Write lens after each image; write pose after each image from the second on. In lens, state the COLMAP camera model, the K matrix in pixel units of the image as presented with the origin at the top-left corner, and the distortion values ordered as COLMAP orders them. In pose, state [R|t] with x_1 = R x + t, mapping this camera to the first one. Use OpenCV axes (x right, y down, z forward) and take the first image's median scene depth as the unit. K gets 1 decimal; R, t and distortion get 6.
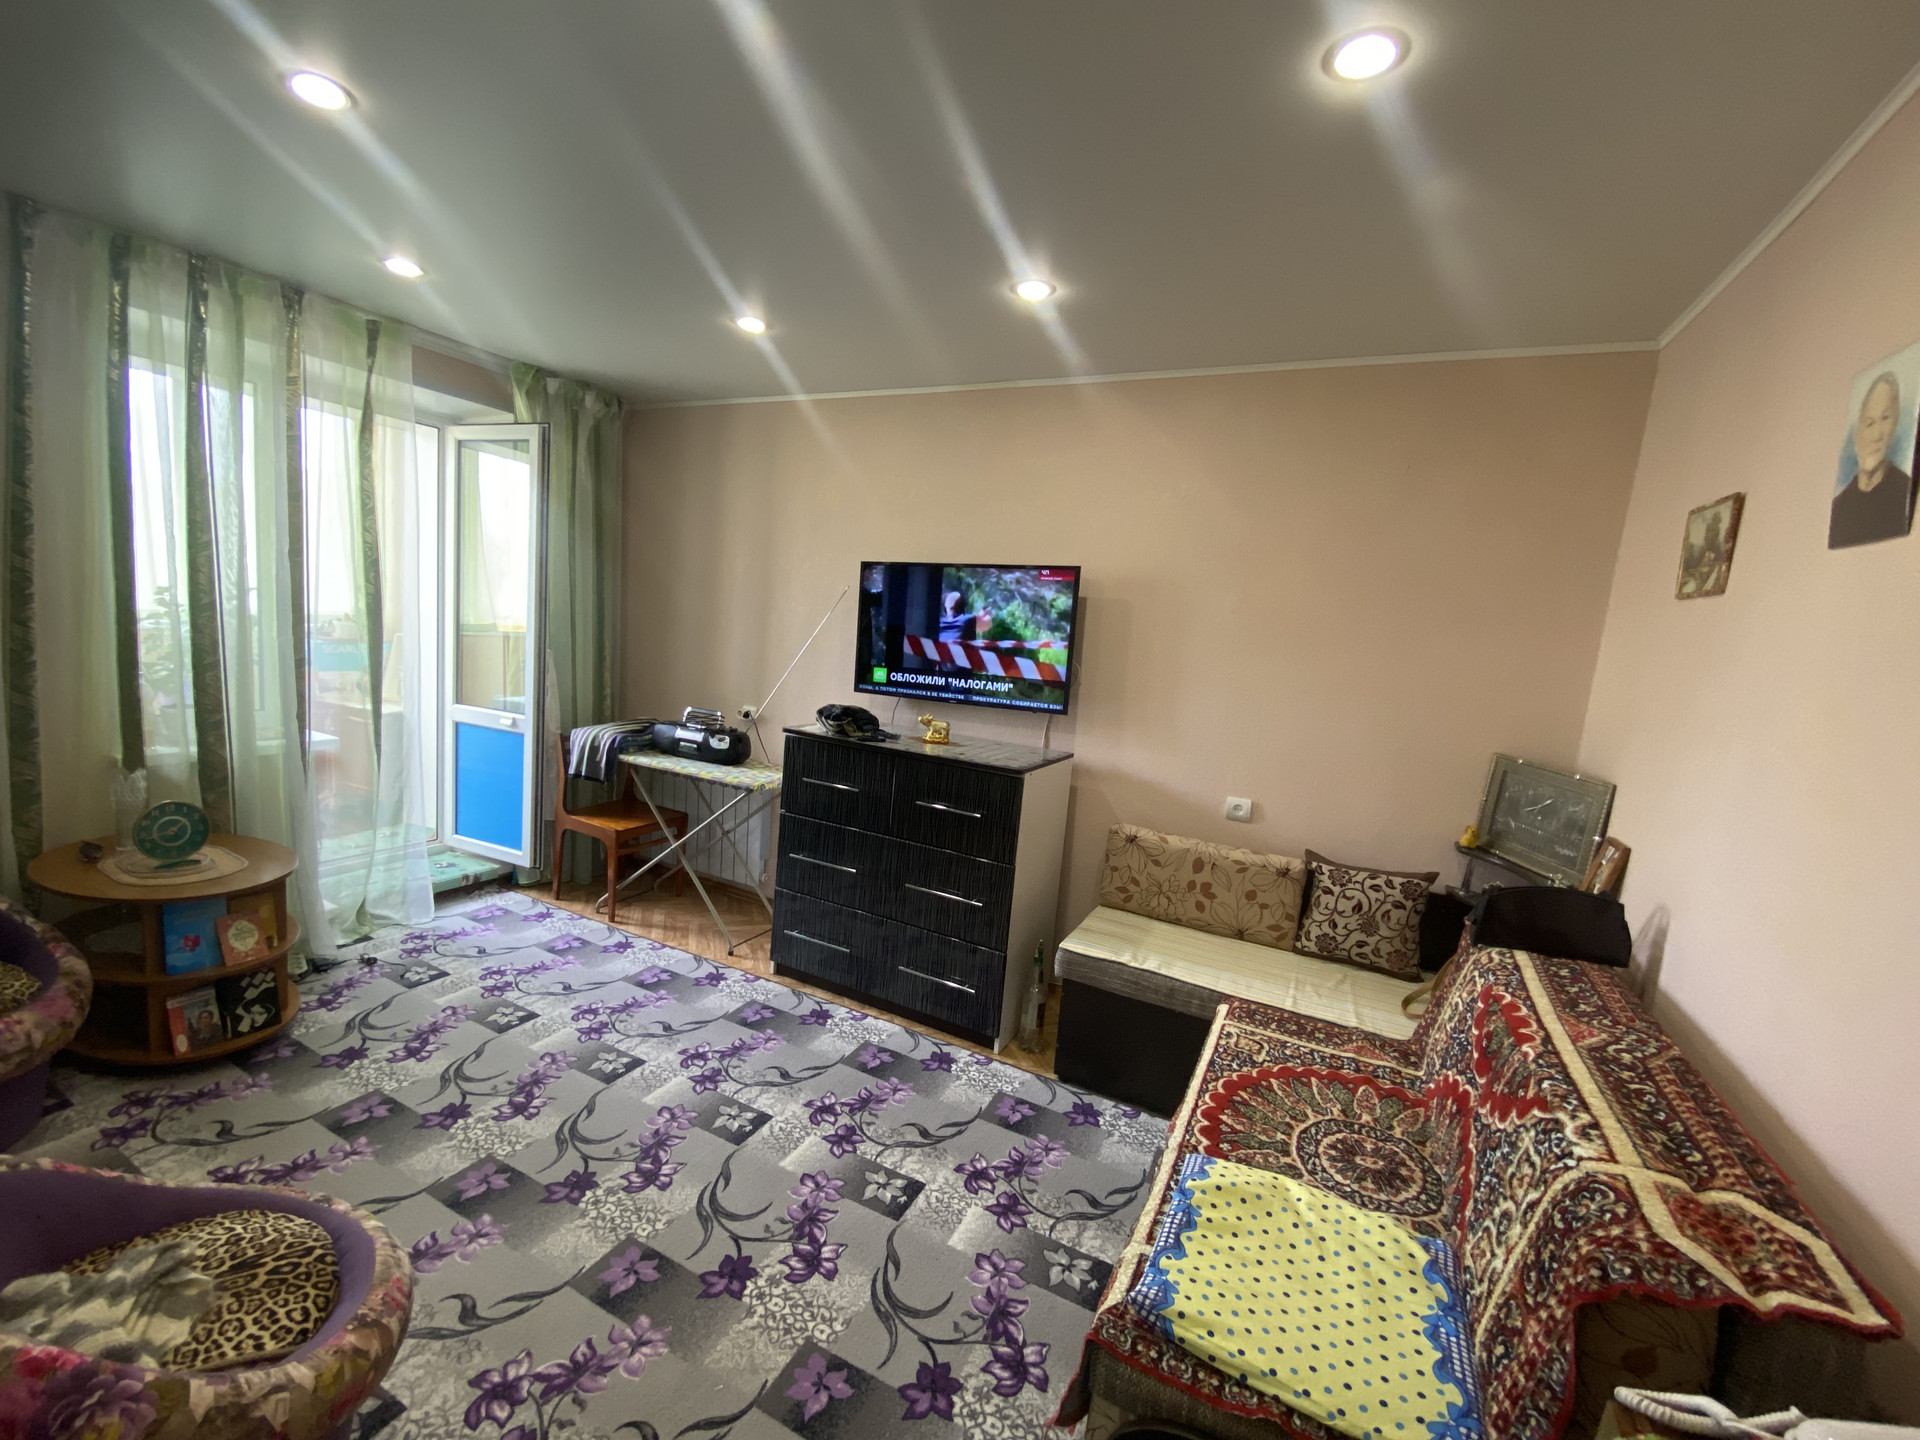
lens RADIAL K [[785.7, 0, 954.4], [0, 785.7, 718.2], [0, 0, 1]] dist [0.021671, -0.021247]
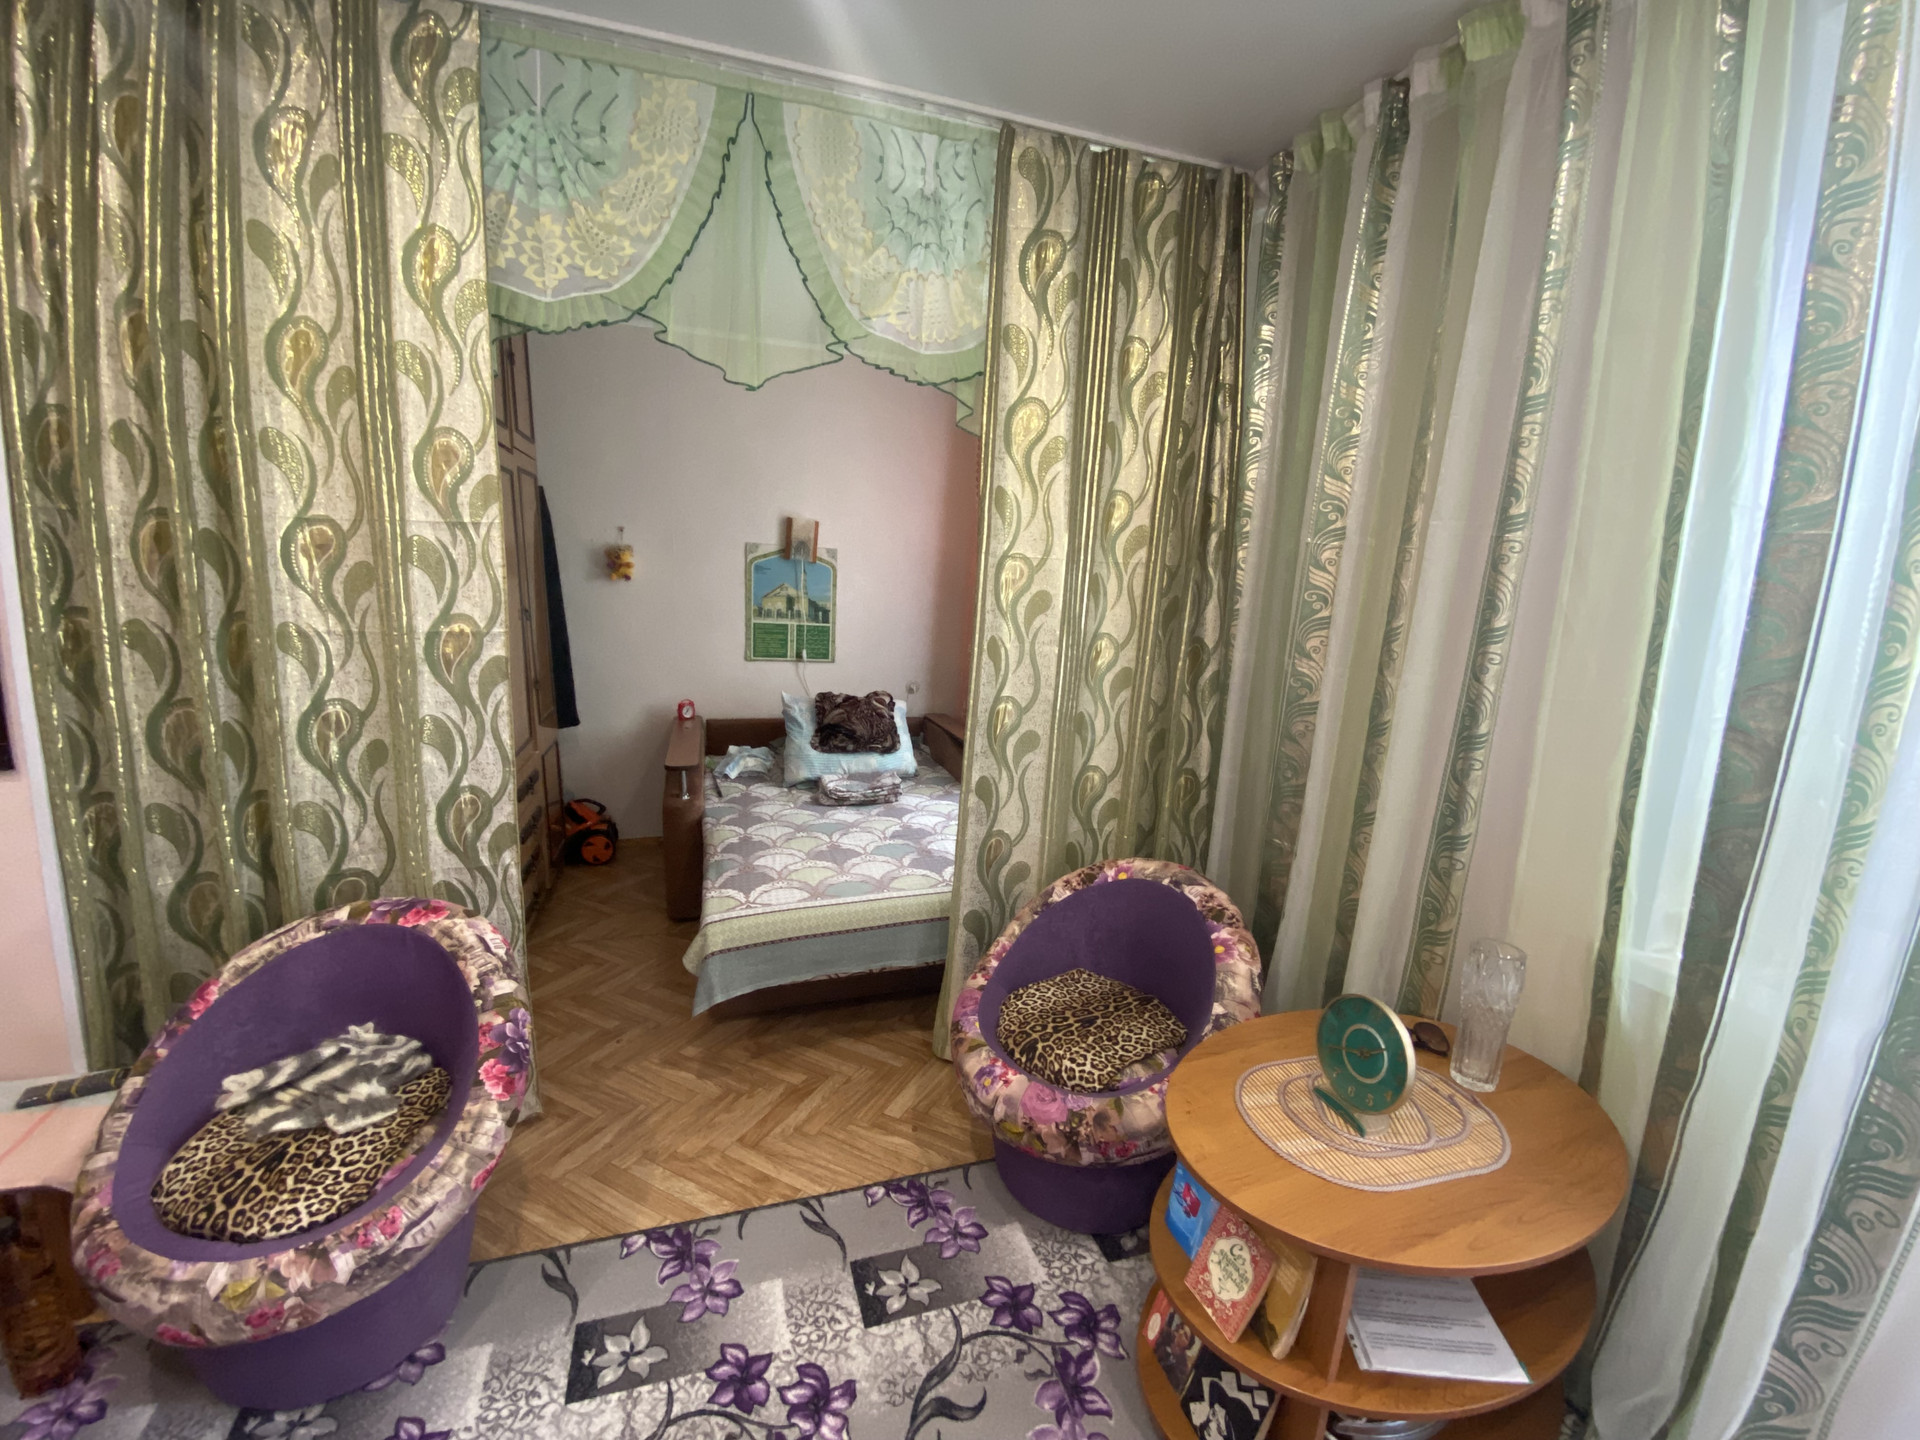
lens RADIAL K [[788.7, 0, 960.0], [0, 788.7, 720.0], [0, 0, 1]] dist [0.017413, -0.019714]
pose [[-0.706148, 0.014134, -0.707923, -0.440598], [-0.187708, 0.960292, 0.206410, -0.145325], [0.682731, 0.278639, -0.675455, 1.178060]]
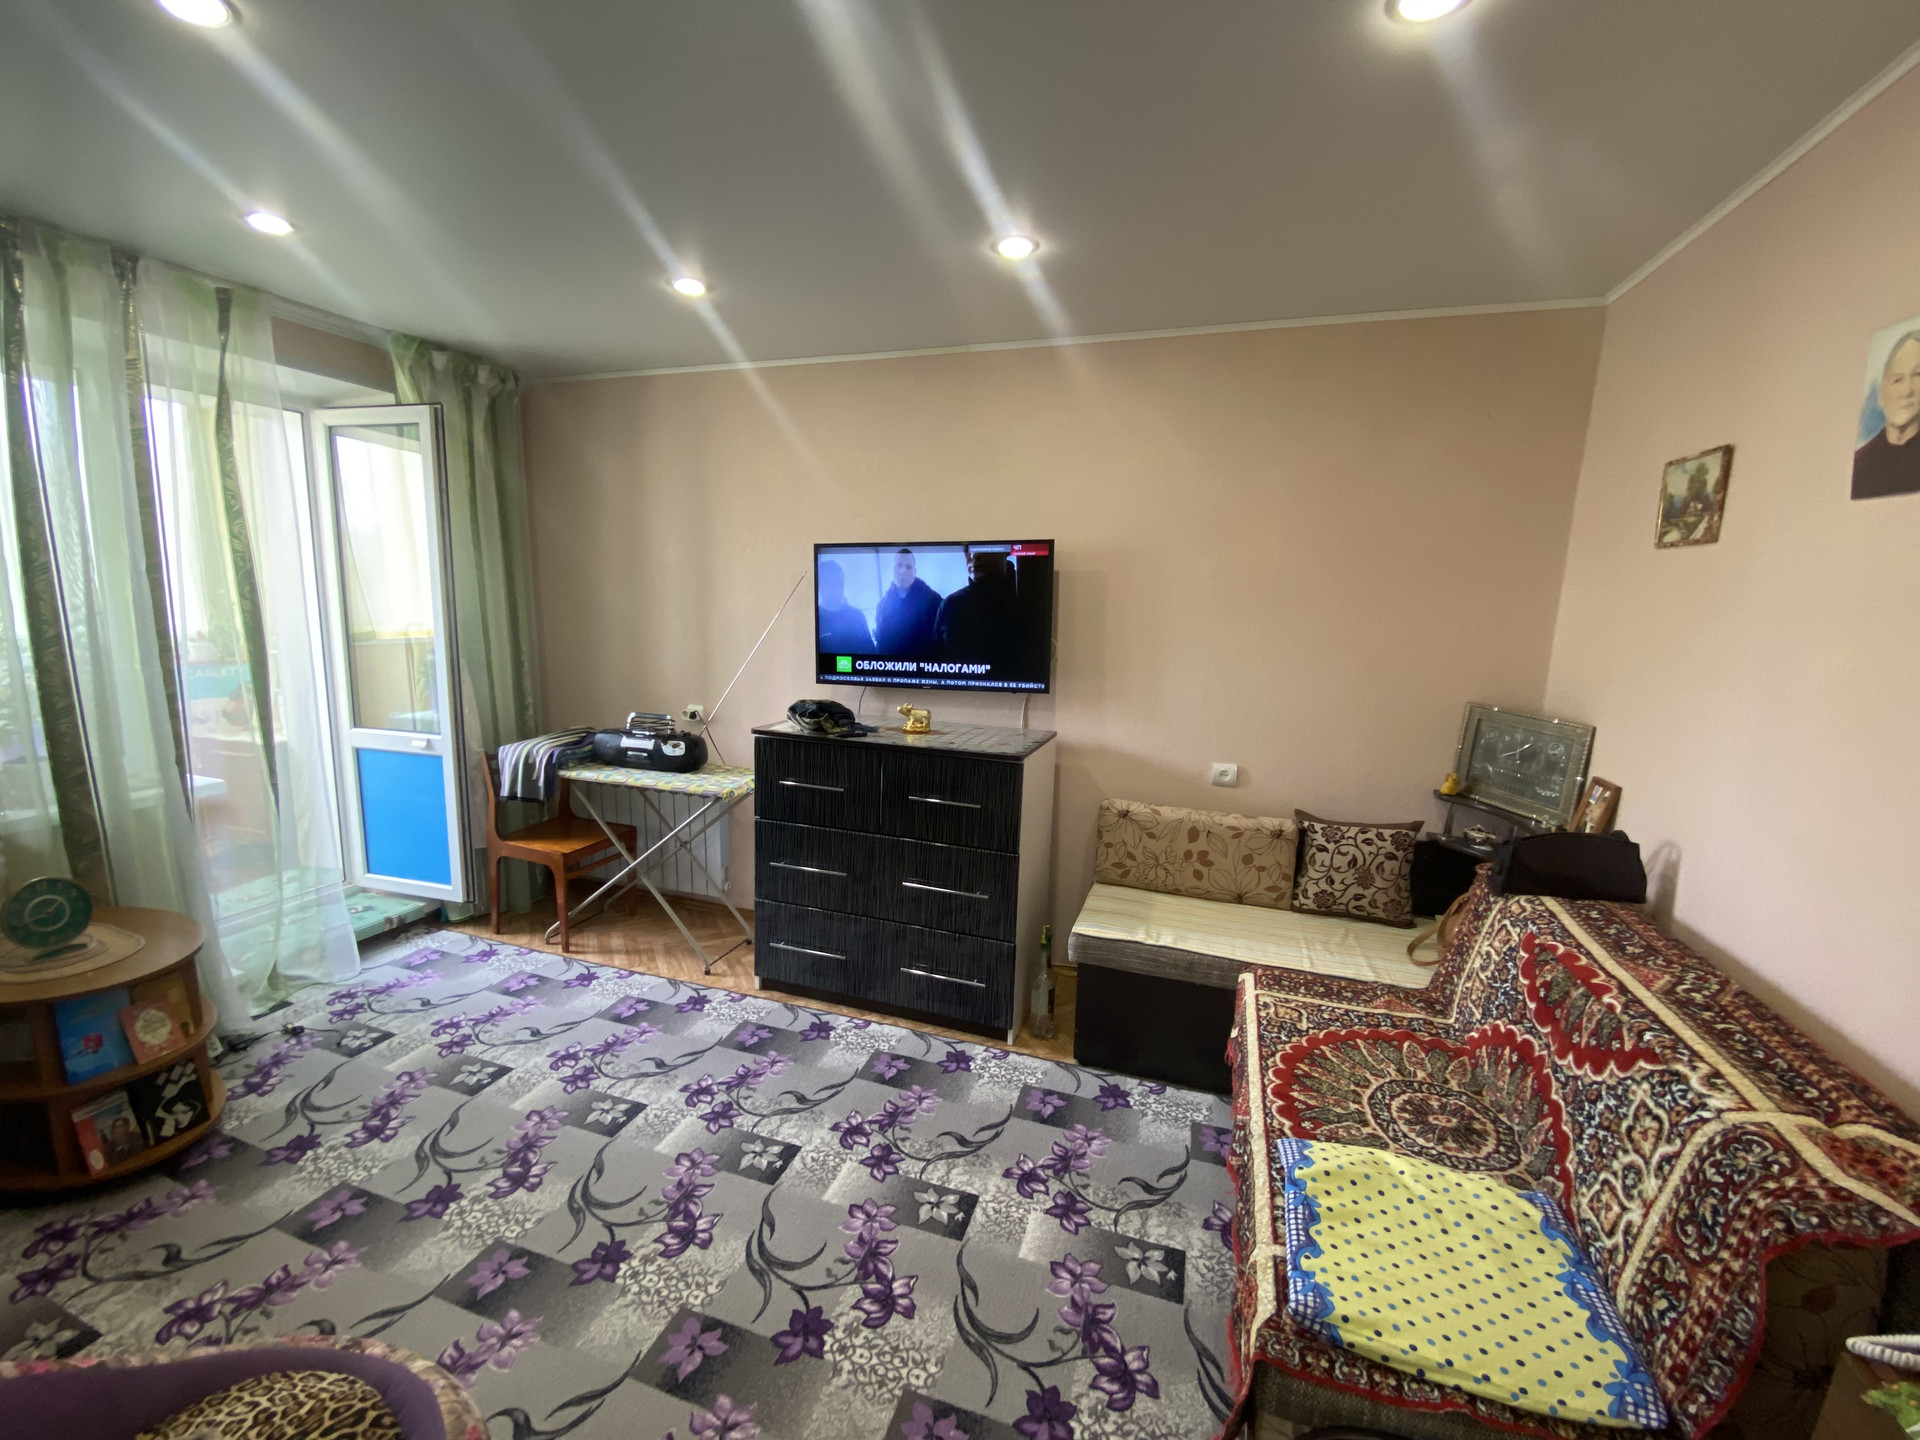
lens RADIAL K [[785.7, 0, 954.4], [0, 785.7, 718.2], [0, 0, 1]] dist [0.021671, -0.021247]
pose [[0.988888, -0.076213, 0.127644, -0.135713], [0.071372, 0.996562, 0.042083, -0.031278], [-0.130413, -0.032505, 0.990927, 0.064158]]
